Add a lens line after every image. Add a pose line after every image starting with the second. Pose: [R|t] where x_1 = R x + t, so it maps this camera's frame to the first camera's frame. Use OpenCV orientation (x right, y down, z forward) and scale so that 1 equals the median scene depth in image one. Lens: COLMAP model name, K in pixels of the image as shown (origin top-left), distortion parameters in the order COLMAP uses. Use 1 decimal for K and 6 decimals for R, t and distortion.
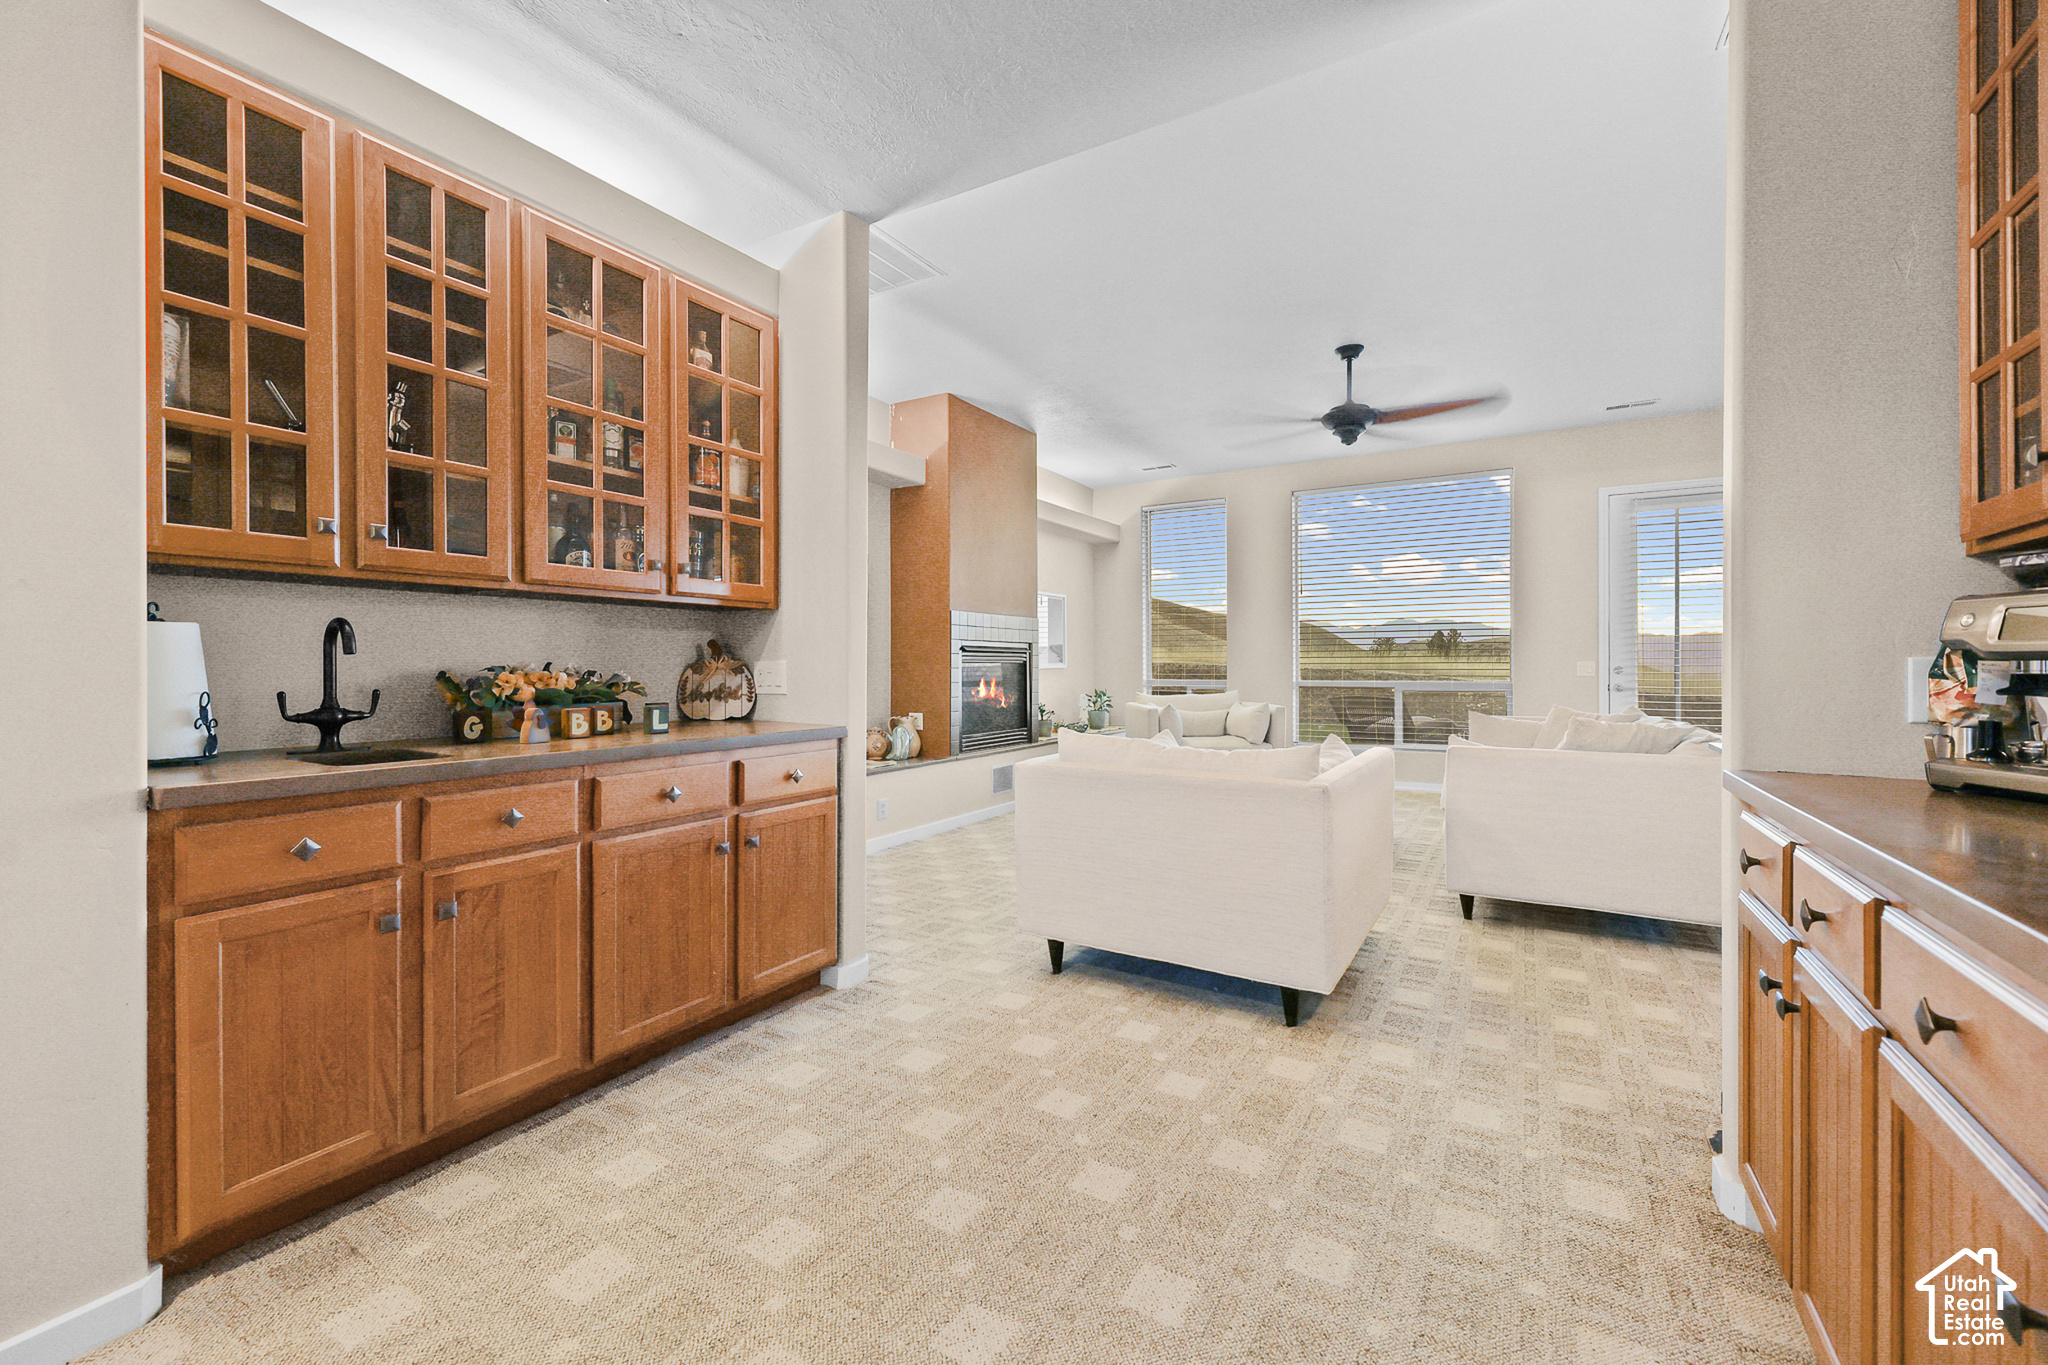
lens RADIAL K [[851.2, 0, 1030.8], [0, 851.2, 668.4], [0, 0, 1]] dist [0.004254, -0.000436]
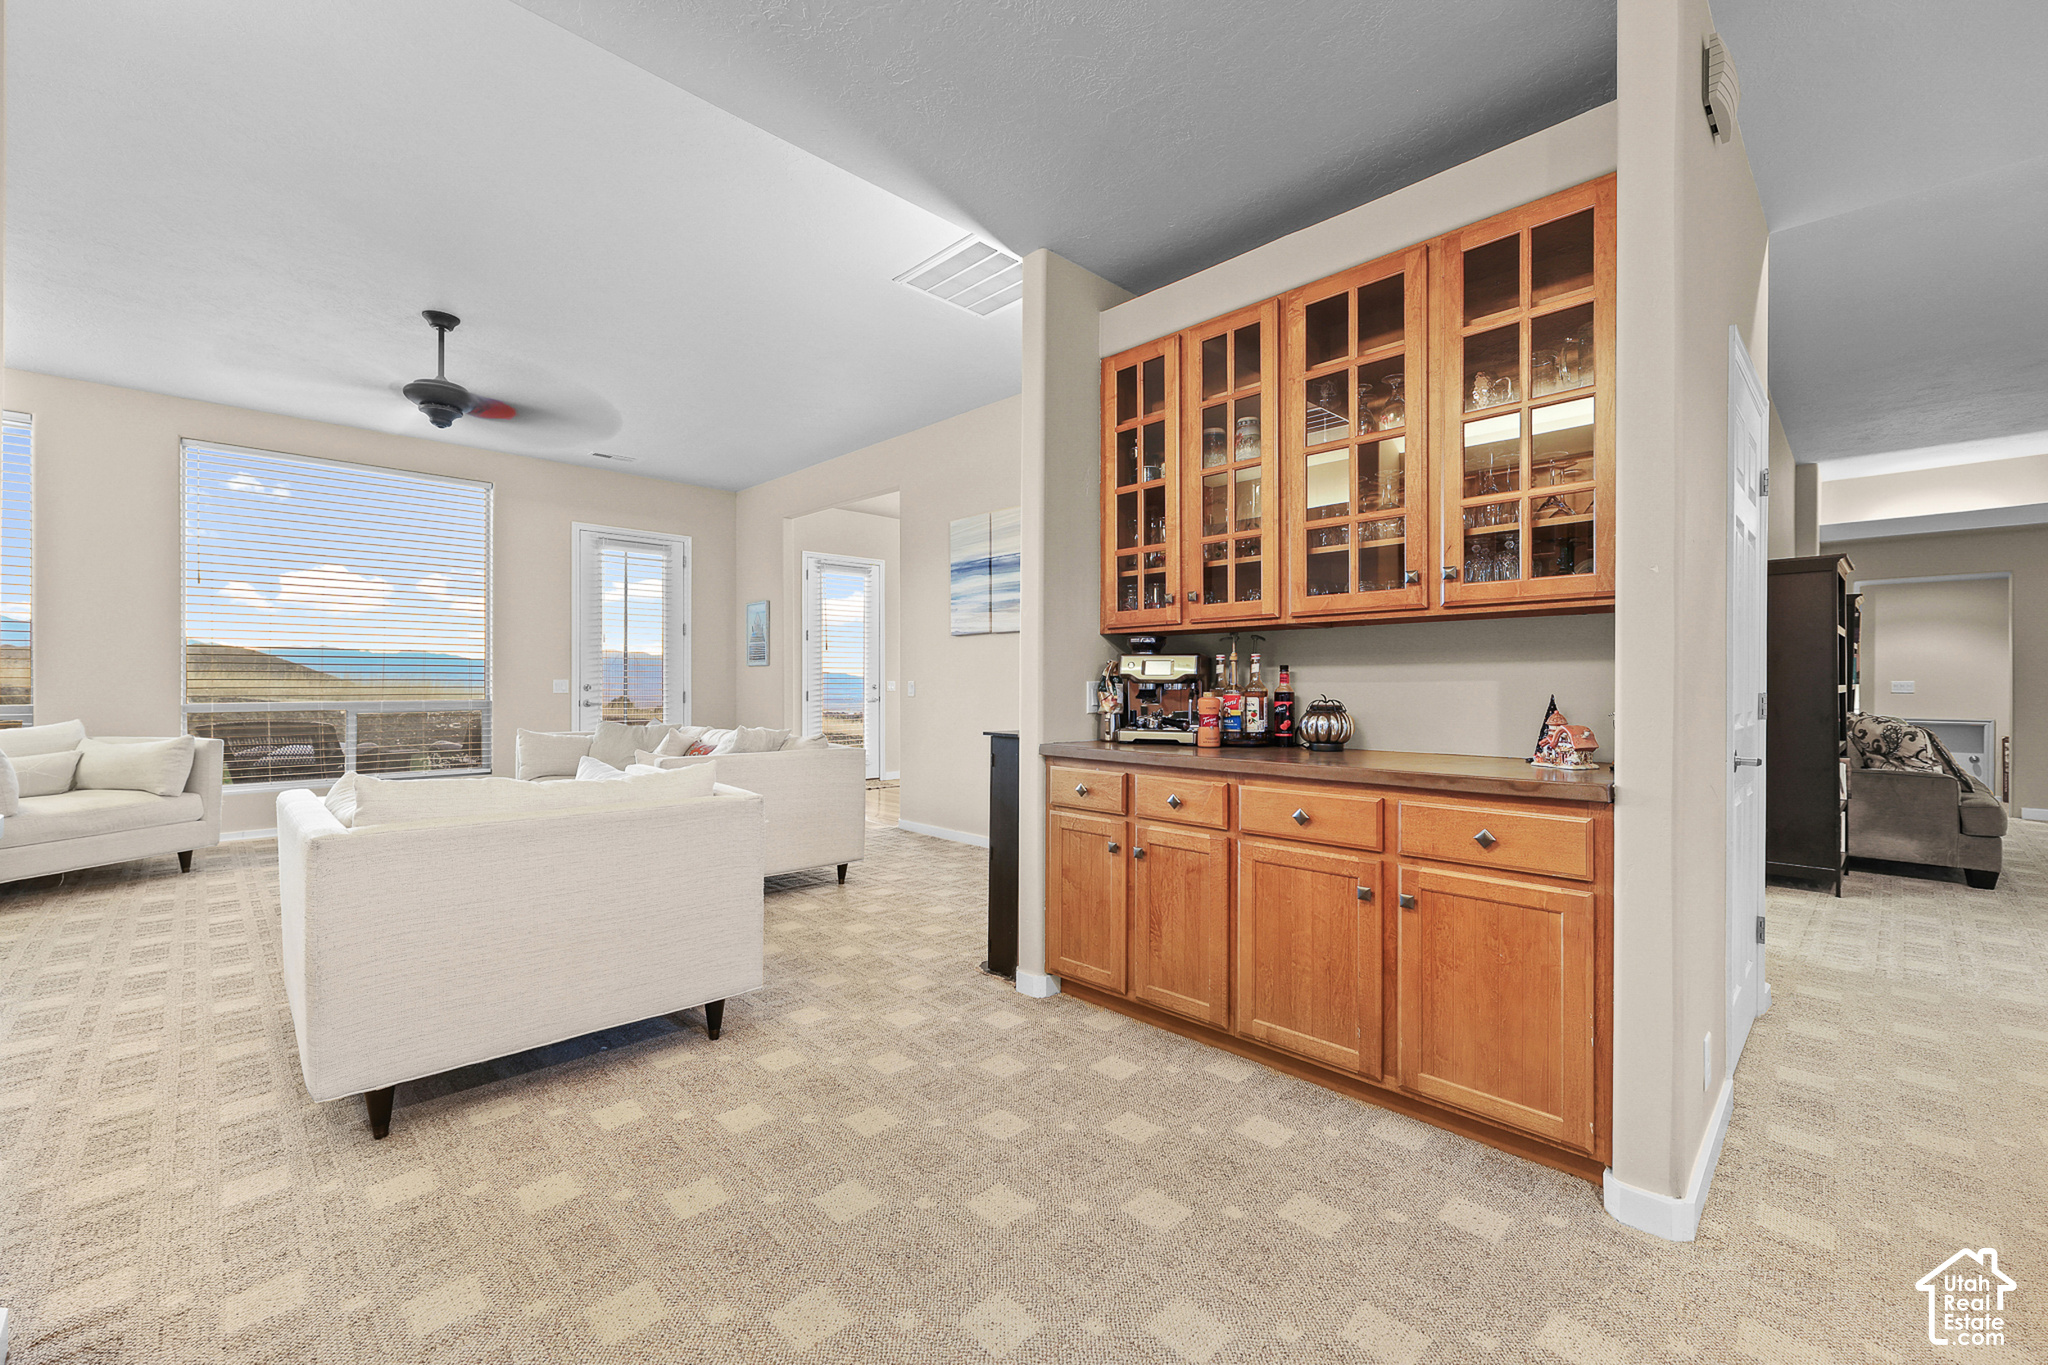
lens RADIAL K [[851.2, 0, 1021.0], [0, 851.2, 695.0], [0, 0, 1]] dist [0.004254, -0.000436]
pose [[0.246093, -0.012295, 0.969168, -0.636830], [0.000871, 0.999922, 0.012464, -0.004277], [-0.969246, -0.002223, 0.246085, 0.427142]]
